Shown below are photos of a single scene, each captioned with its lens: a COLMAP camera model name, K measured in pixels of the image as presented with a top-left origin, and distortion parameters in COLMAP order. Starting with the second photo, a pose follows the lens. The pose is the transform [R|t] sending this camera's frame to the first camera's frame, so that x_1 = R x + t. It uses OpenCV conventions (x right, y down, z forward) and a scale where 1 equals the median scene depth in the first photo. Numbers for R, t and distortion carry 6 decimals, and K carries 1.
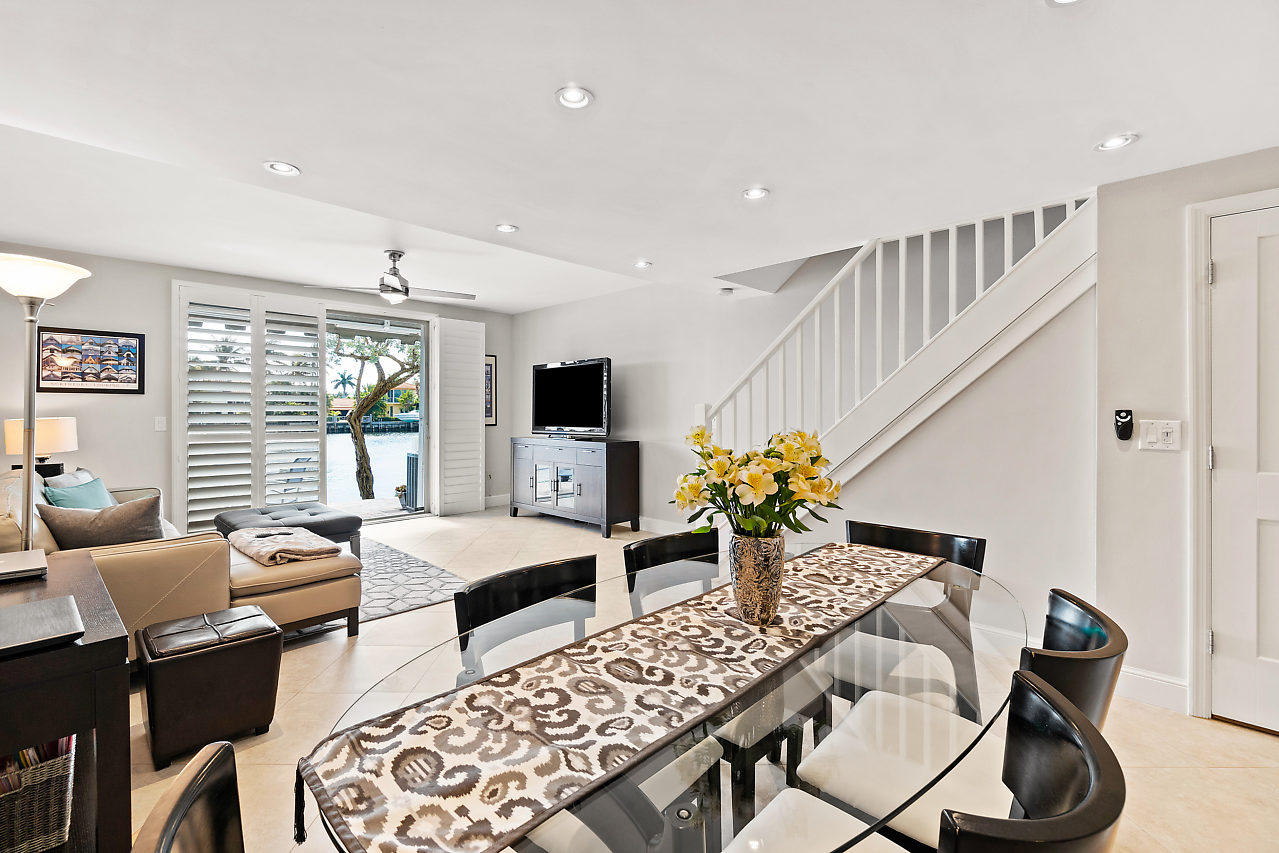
lens RADIAL K [[556.7, 0, 594.1], [0, 556.7, 413.5], [0, 0, 1]] dist [-0.010015, 0.003706]
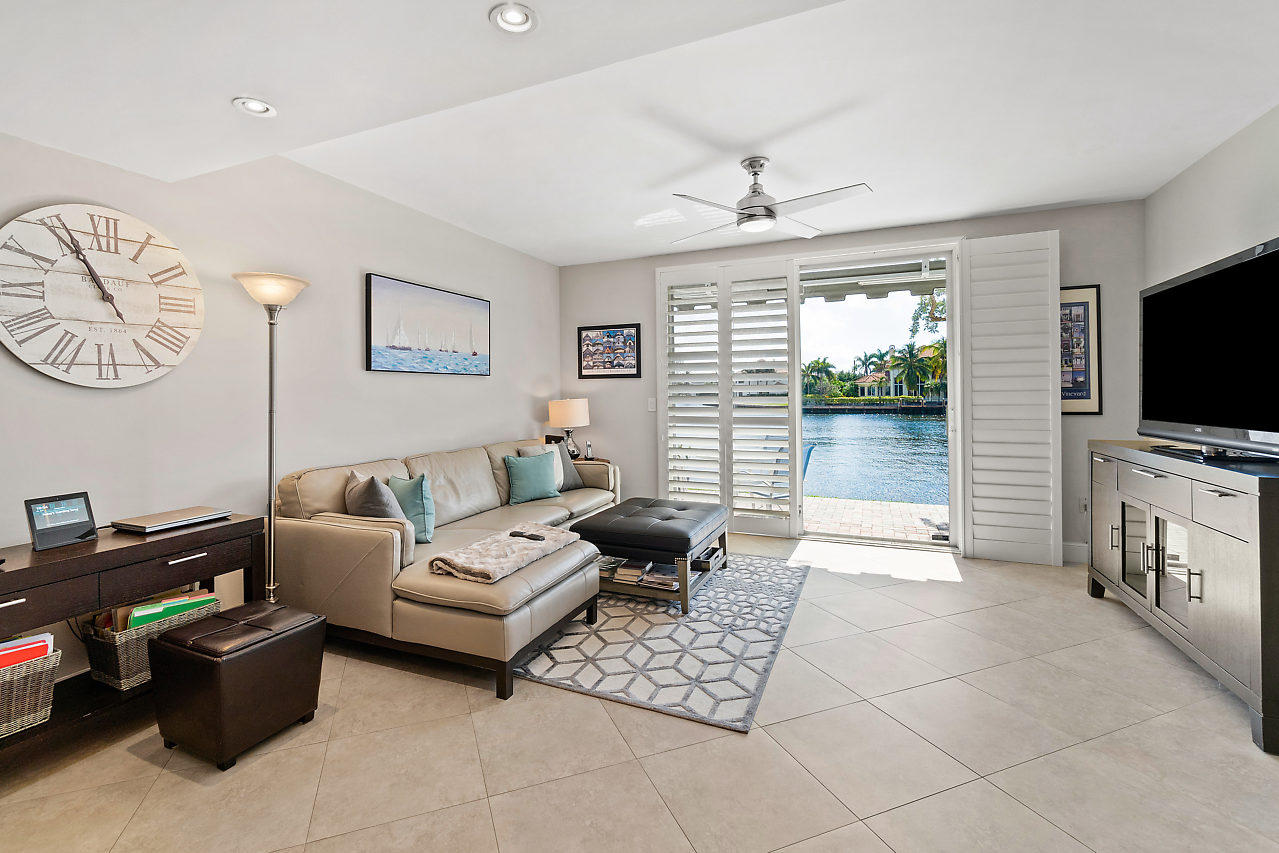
lens RADIAL K [[556.7, 0, 650.1], [0, 556.7, 391.5], [0, 0, 1]] dist [-0.010015, 0.003706]
pose [[0.404403, -0.007506, -0.914550, 0.208783], [0.007611, 0.999959, -0.004841, -0.001804], [0.914549, -0.005003, 0.404444, 0.574894]]
